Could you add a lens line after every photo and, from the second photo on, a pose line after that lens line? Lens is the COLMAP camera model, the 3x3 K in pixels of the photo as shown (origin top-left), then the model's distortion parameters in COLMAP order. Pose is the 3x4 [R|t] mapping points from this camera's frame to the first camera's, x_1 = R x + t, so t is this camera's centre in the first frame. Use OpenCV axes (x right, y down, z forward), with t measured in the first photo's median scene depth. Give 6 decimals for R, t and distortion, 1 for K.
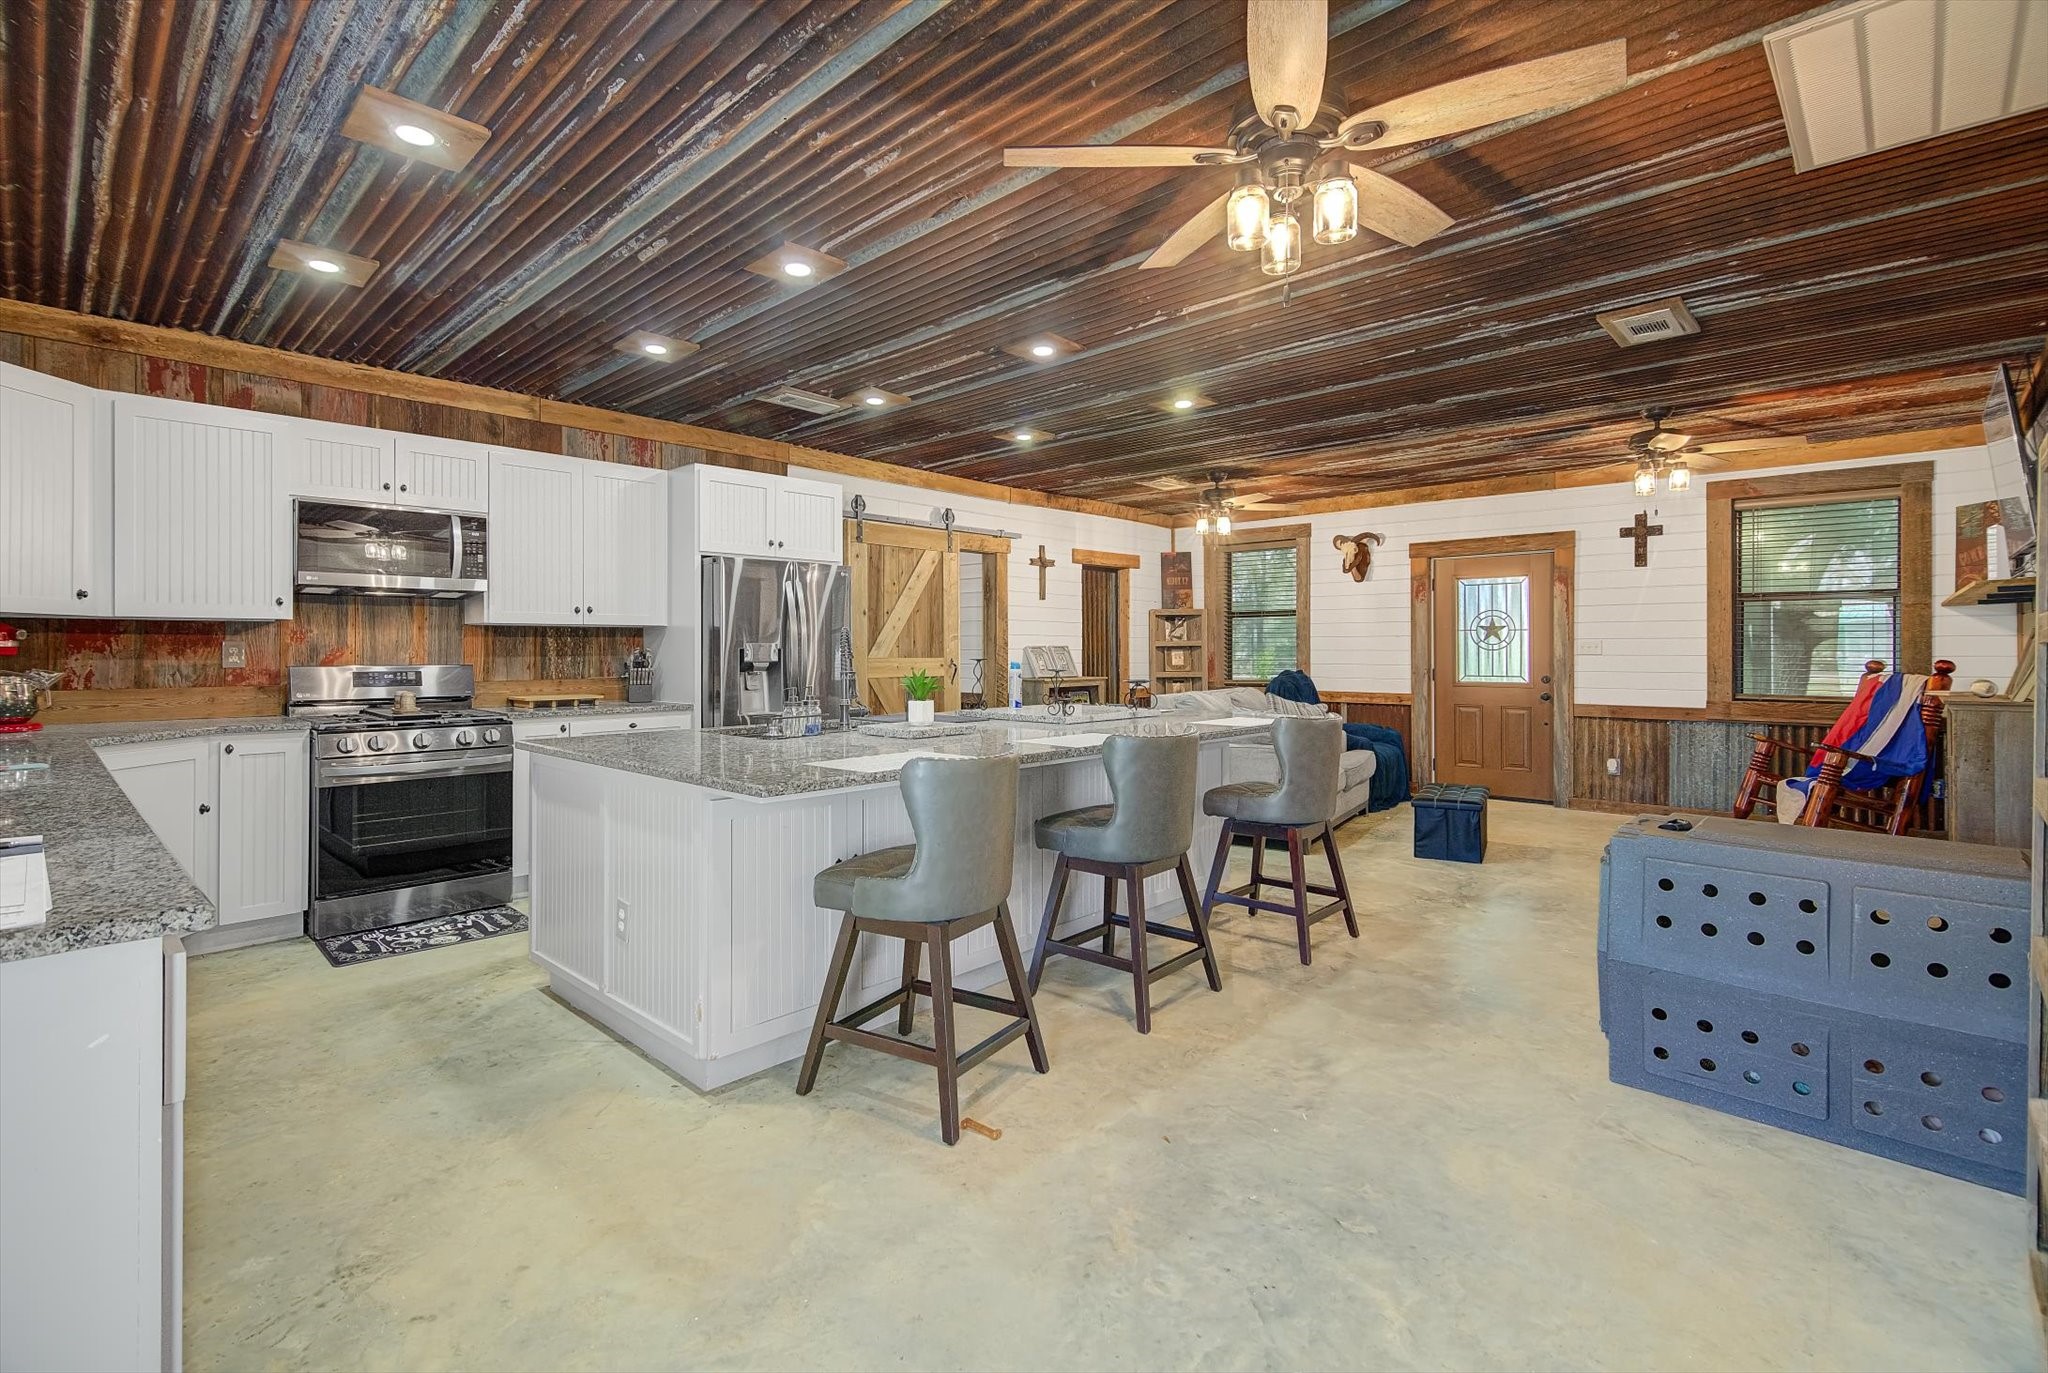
lens RADIAL K [[908.6, 0, 1021.3], [0, 908.6, 646.9], [0, 0, 1]] dist [0.004823, 0.000261]
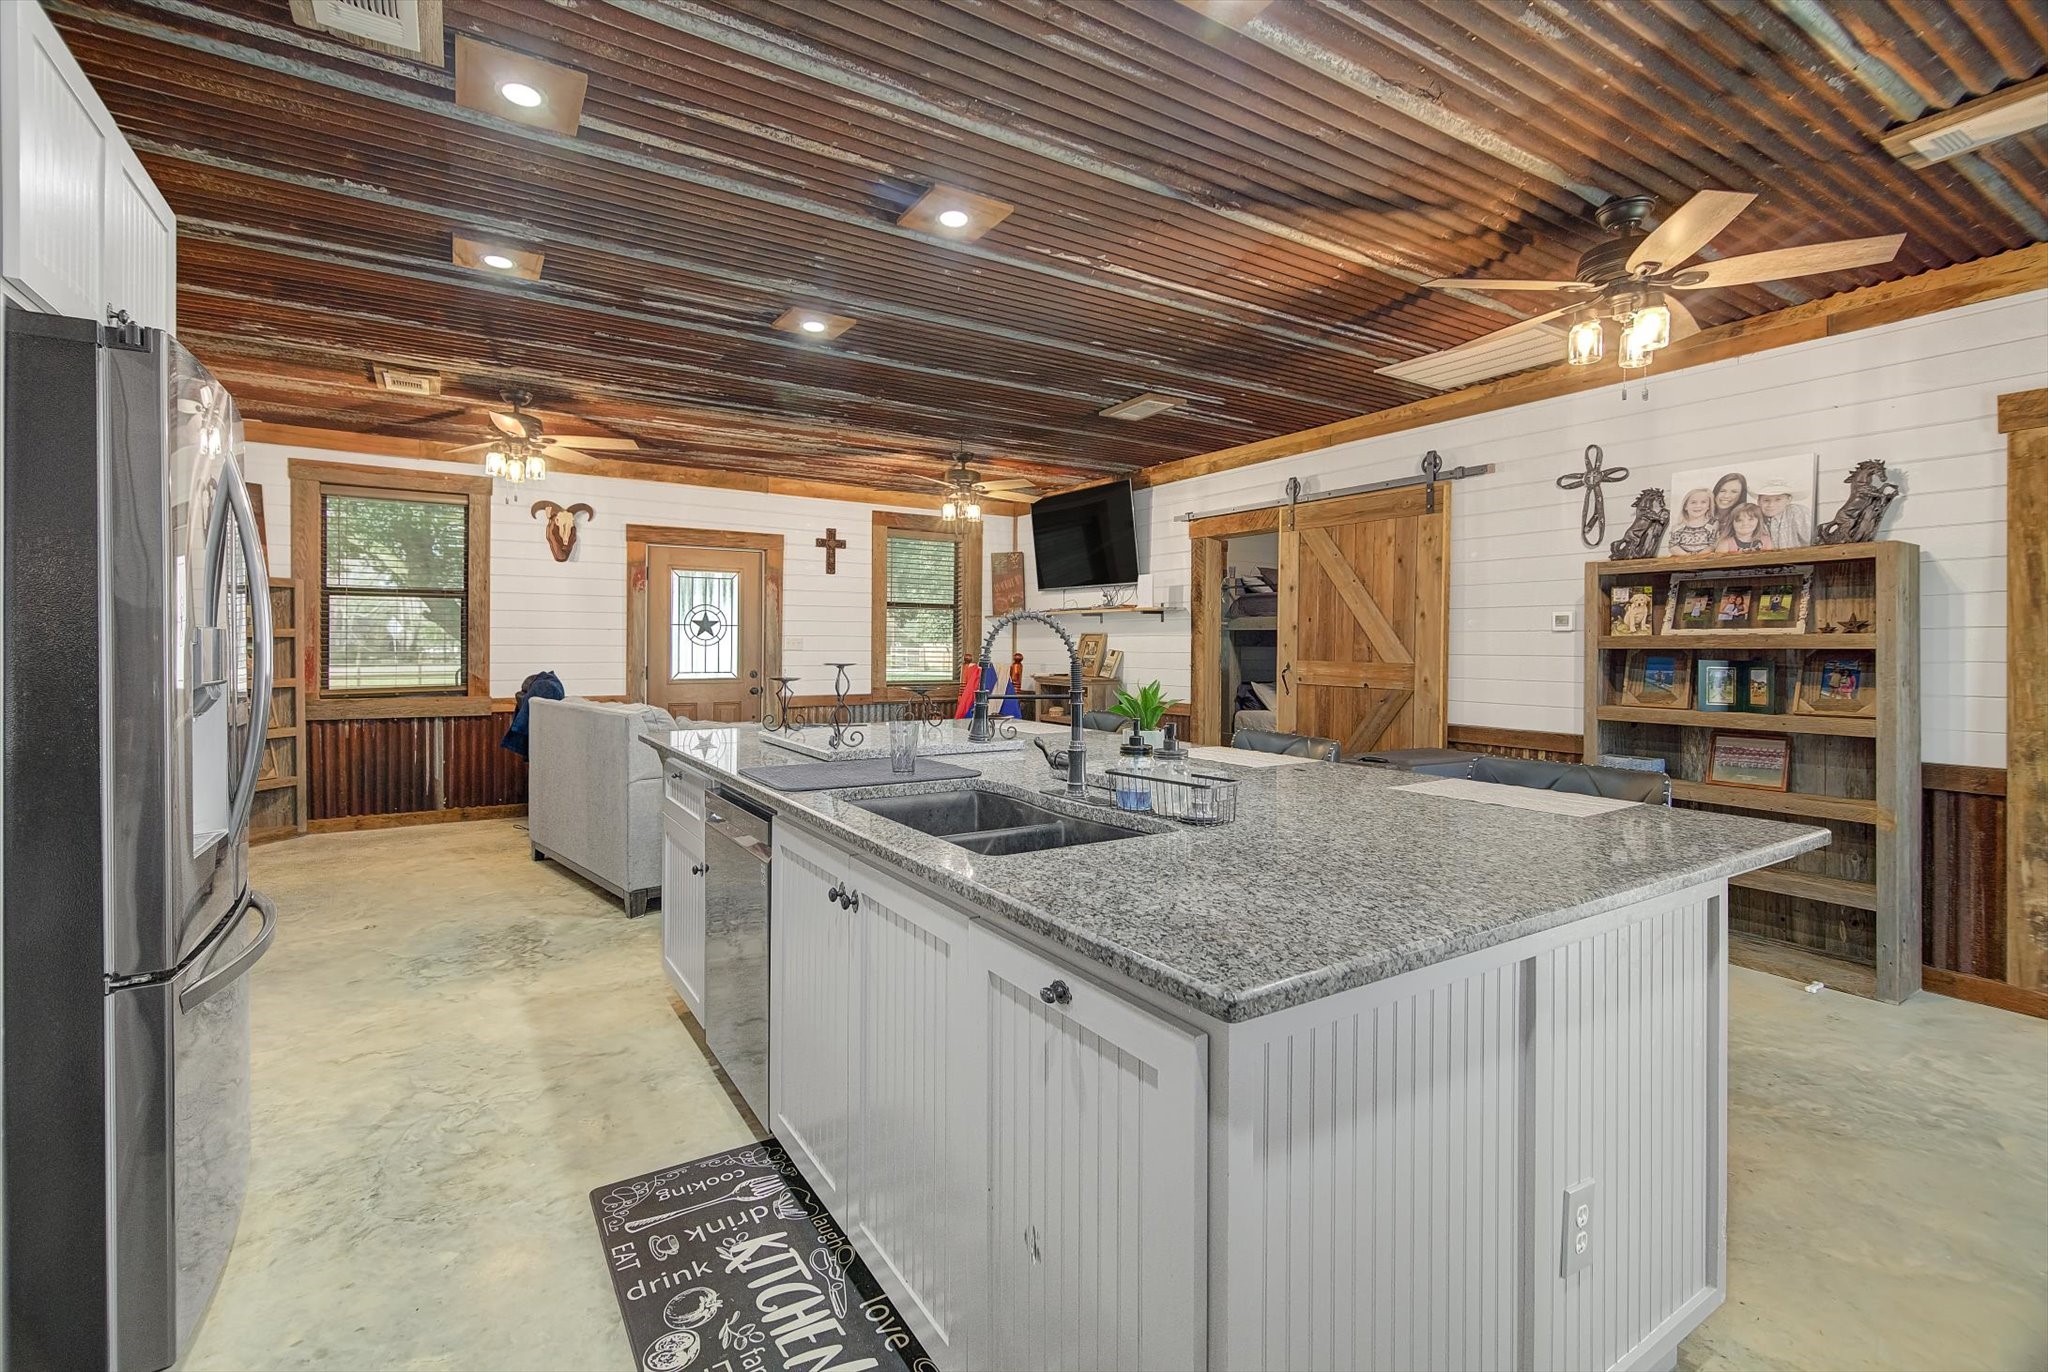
lens RADIAL K [[931.8, 0, 1008.4], [0, 931.8, 647.9], [0, 0, 1]] dist [0.003089, 0.000269]
pose [[0.259171, -0.000655, 0.965831, -0.589498], [-0.008863, 0.999956, 0.003056, 0.000061], [-0.965791, -0.009353, 0.259154, 0.696161]]
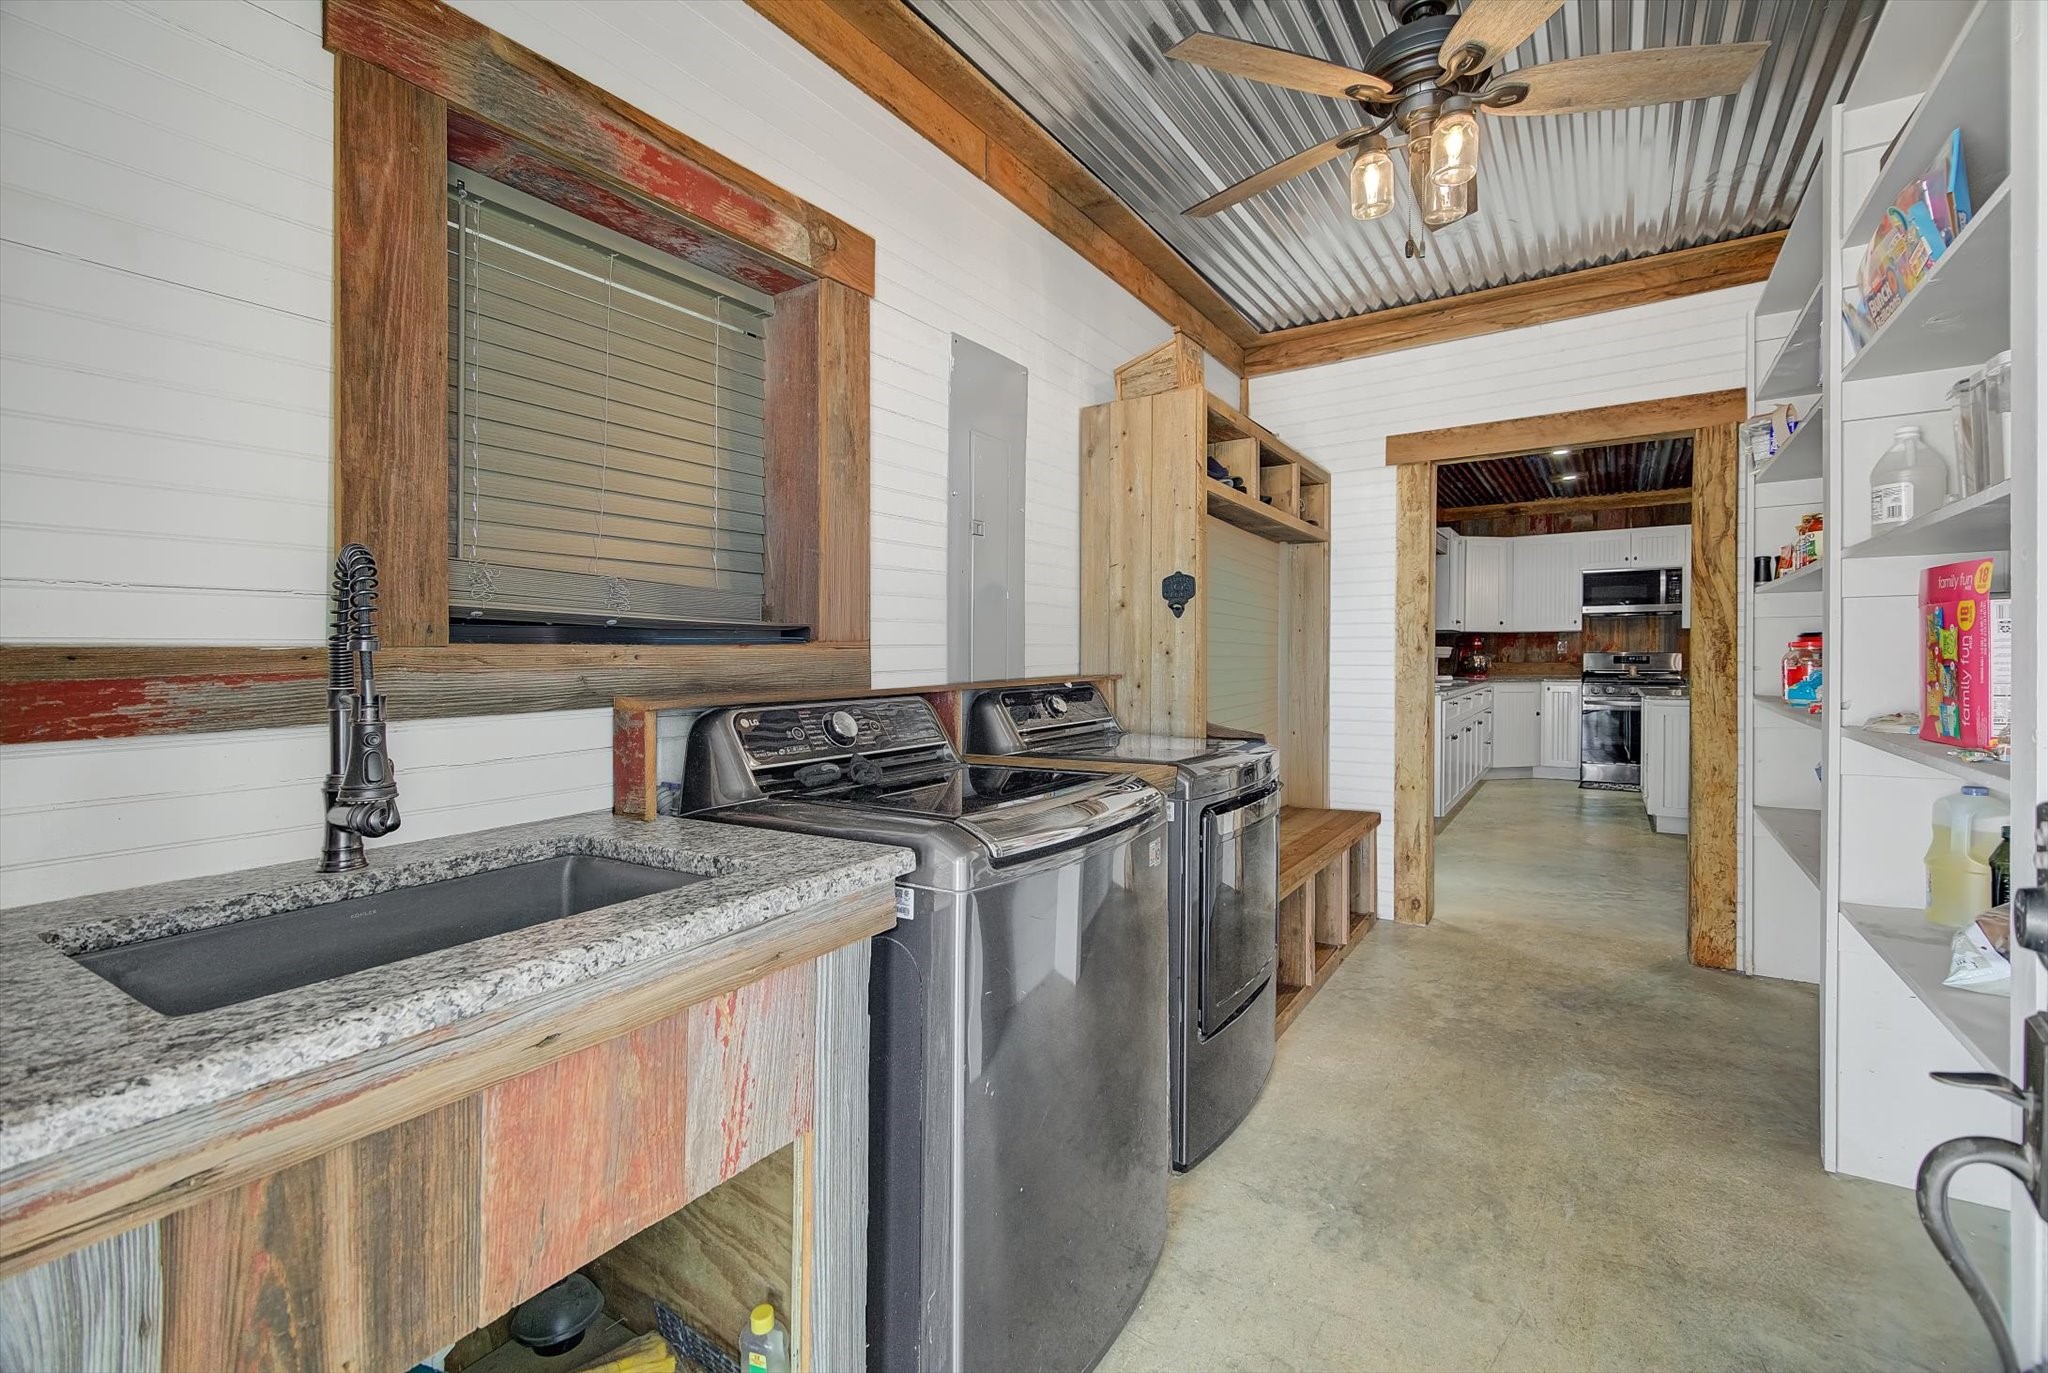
lens RADIAL K [[908.6, 0, 1021.3], [0, 908.6, 646.9], [0, 0, 1]] dist [0.004823, 0.000261]
pose [[0.169132, -0.004600, -0.985583, 0.897072], [0.007276, 0.999968, -0.003419, 0.005517], [0.985567, -0.006593, 0.169160, -0.532658]]
